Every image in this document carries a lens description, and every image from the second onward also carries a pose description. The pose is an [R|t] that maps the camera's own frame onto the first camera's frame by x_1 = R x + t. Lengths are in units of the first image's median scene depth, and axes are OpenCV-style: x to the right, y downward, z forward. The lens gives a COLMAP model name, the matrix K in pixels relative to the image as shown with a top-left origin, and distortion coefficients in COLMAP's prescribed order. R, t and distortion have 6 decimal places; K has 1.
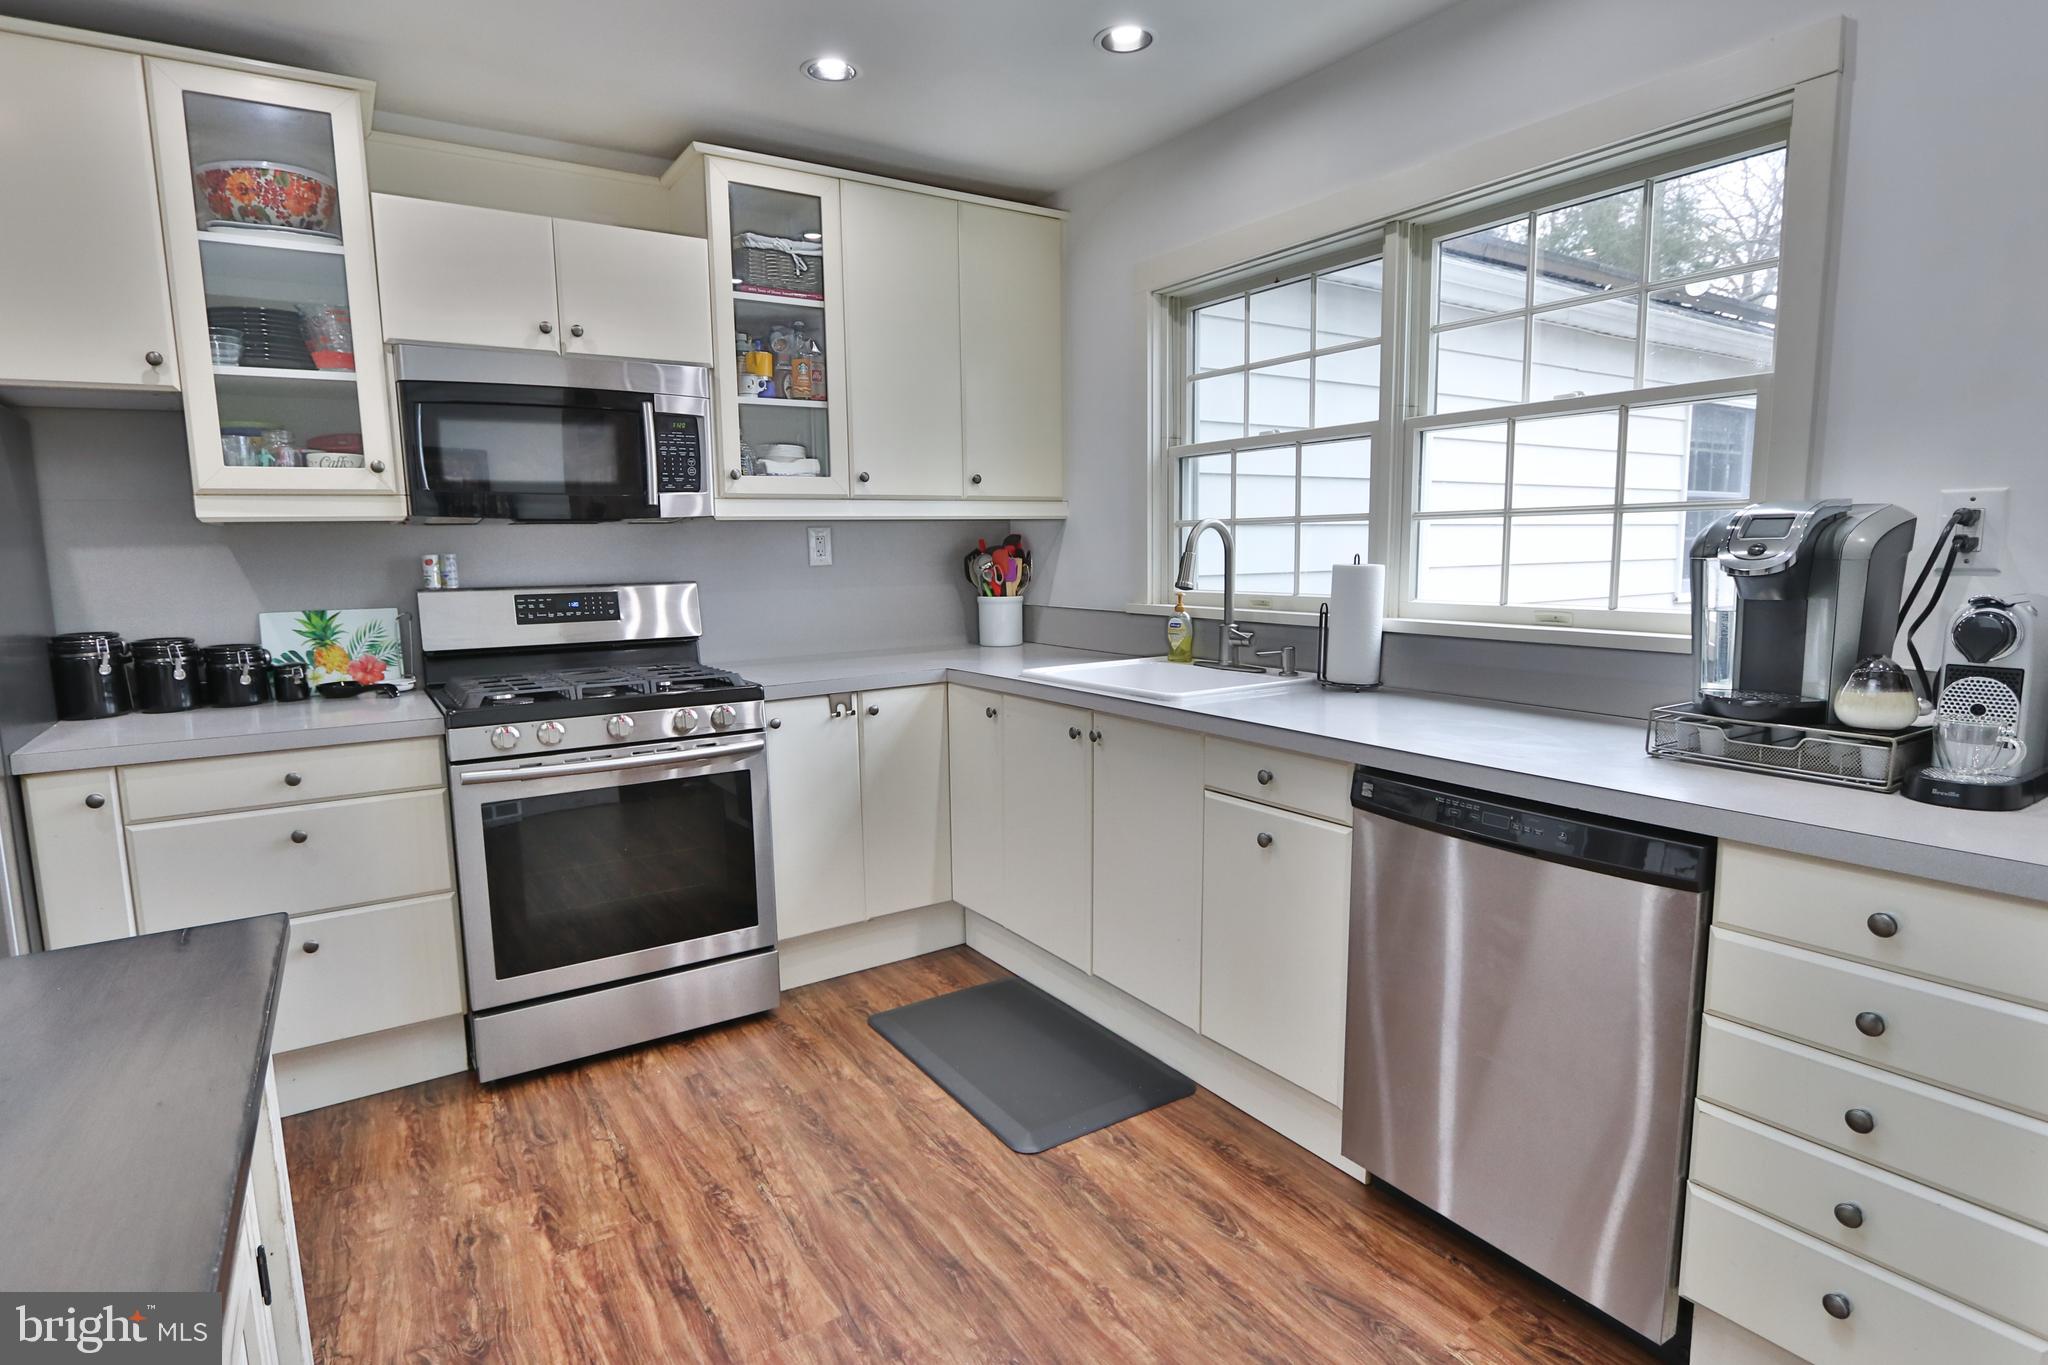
lens RADIAL K [[1048.8, 0, 1012.0], [0, 1048.8, 688.0], [0, 0, 1]] dist [-0.025340, 0.003092]
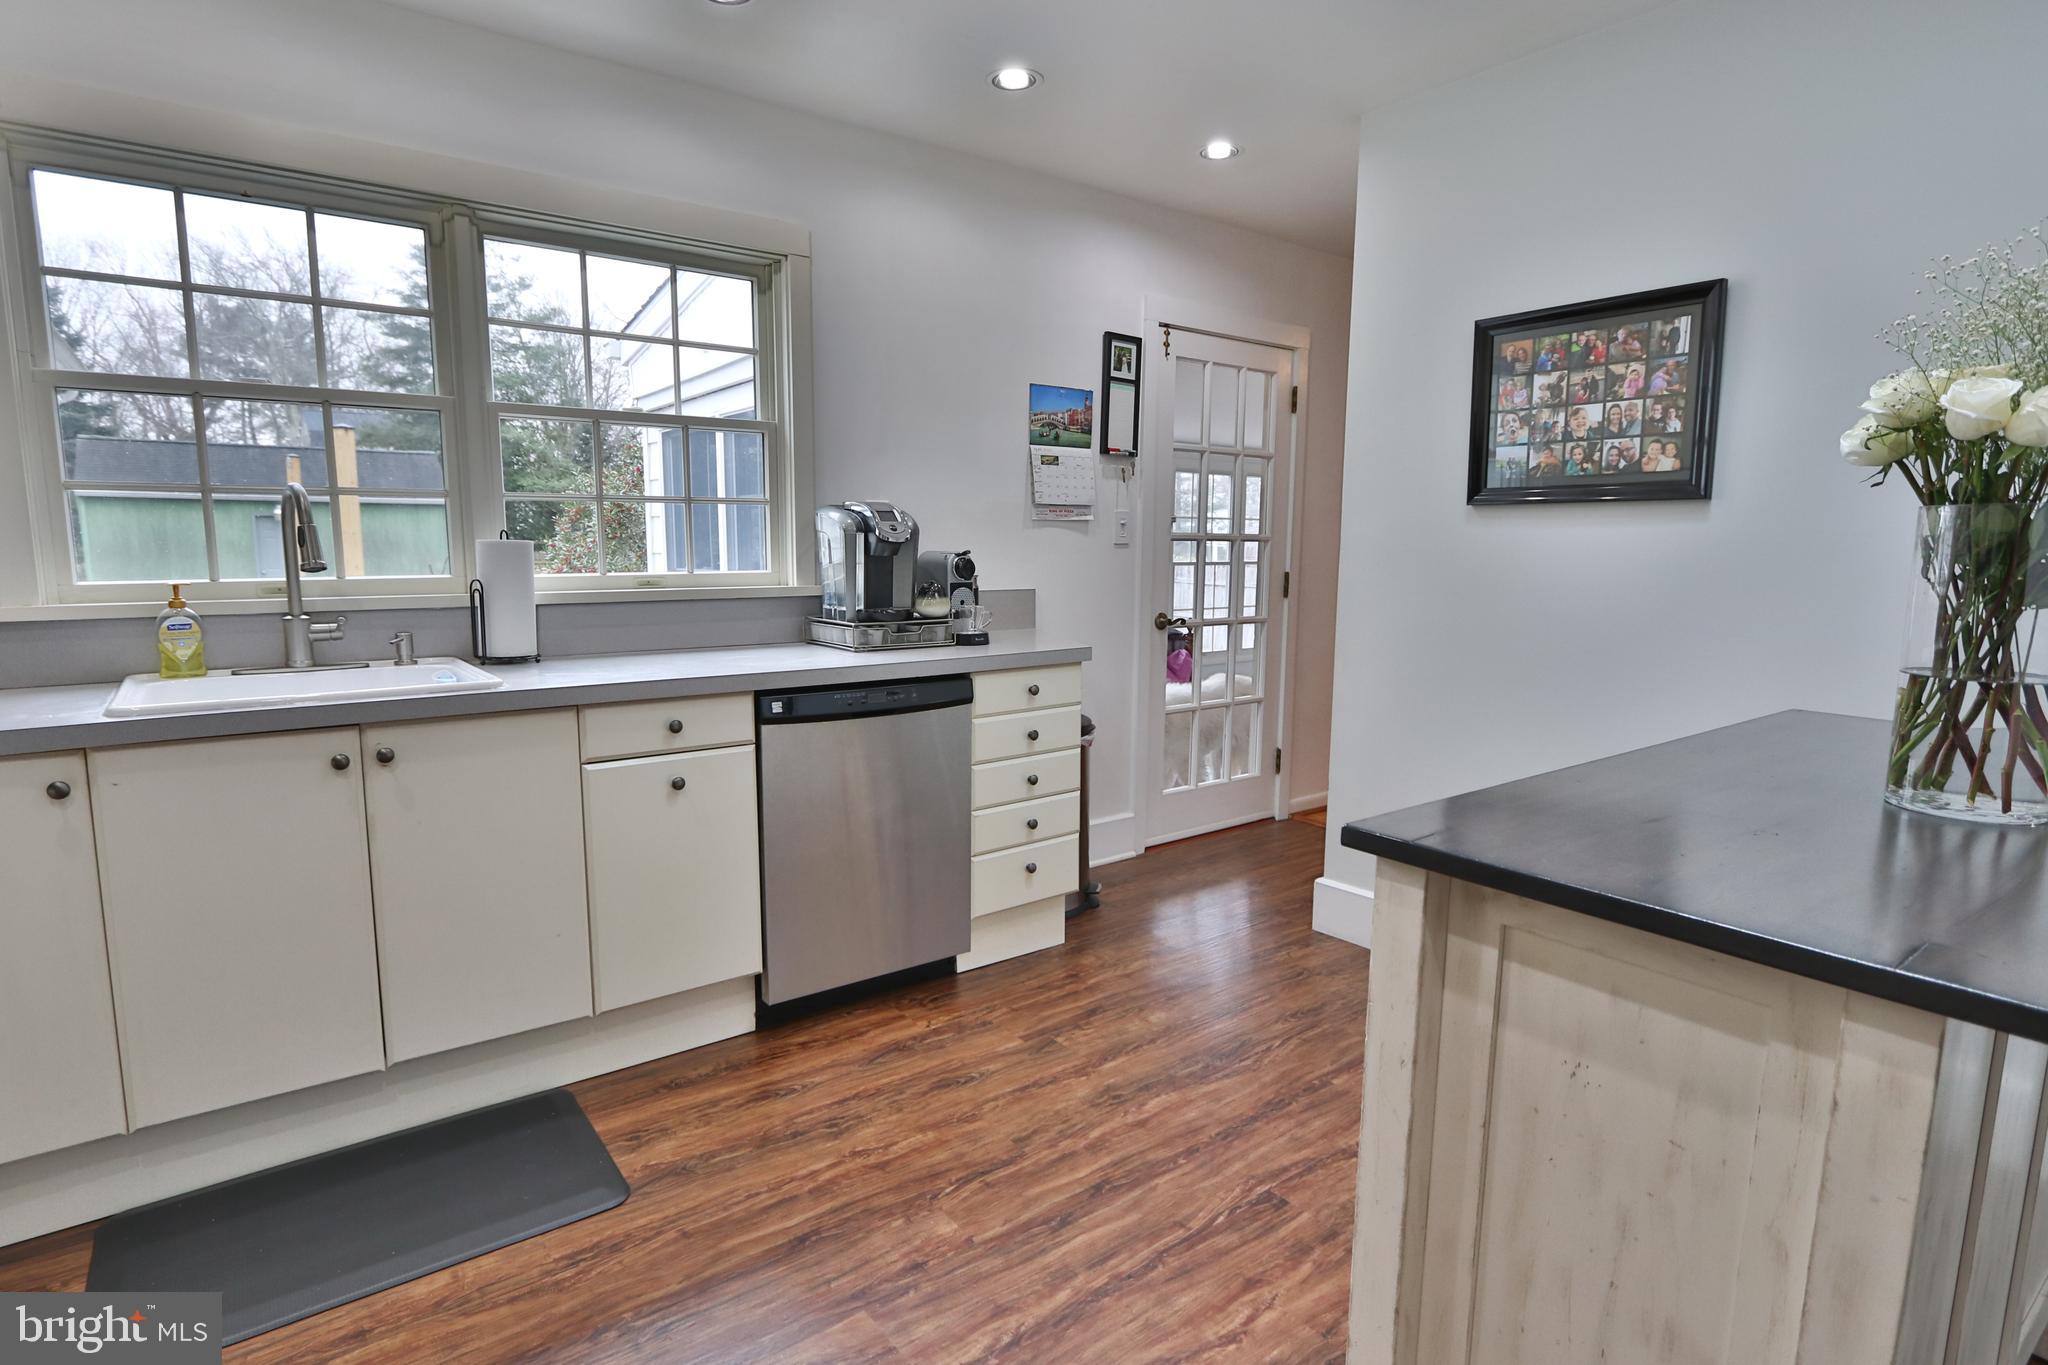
lens RADIAL K [[1048.8, 0, 1019.7], [0, 1048.8, 678.0], [0, 0, 1]] dist [-0.025340, 0.003092]
pose [[-0.082250, -0.113699, 0.990105, -0.738313], [0.131631, 0.983528, 0.123879, -0.045864], [-0.987881, 0.140517, -0.065929, 0.590480]]
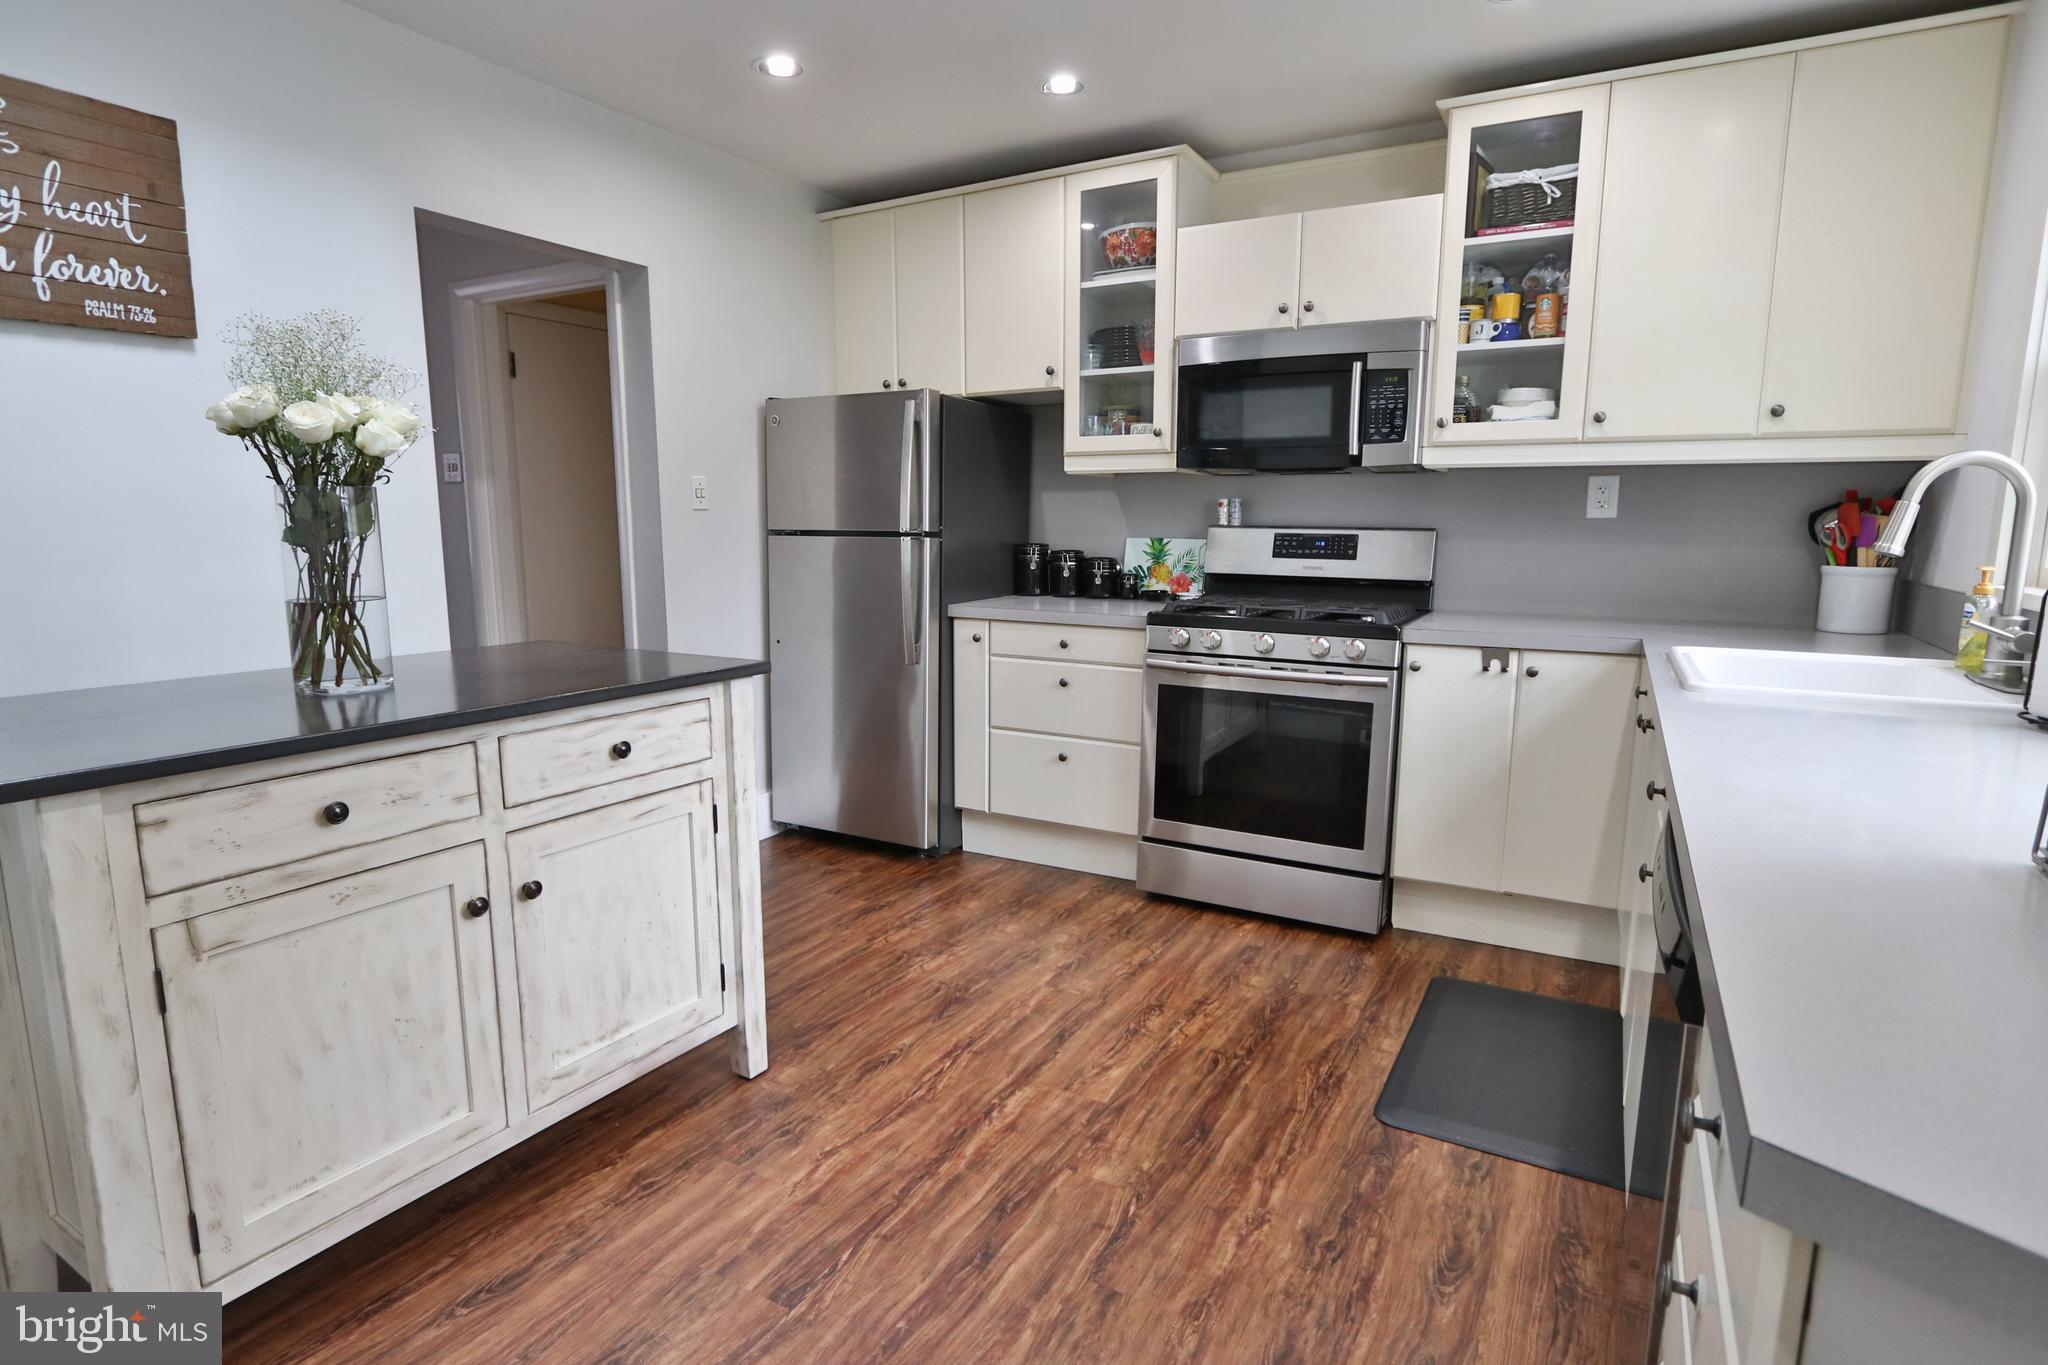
lens RADIAL K [[1048.8, 0, 1003.8], [0, 1048.8, 687.2], [0, 0, 1]] dist [-0.025340, 0.003092]
pose [[0.452272, 0.160324, -0.877352, 0.563942], [-0.129697, 0.985076, 0.113150, -0.010820], [0.882399, 0.062615, 0.466316, 0.193263]]
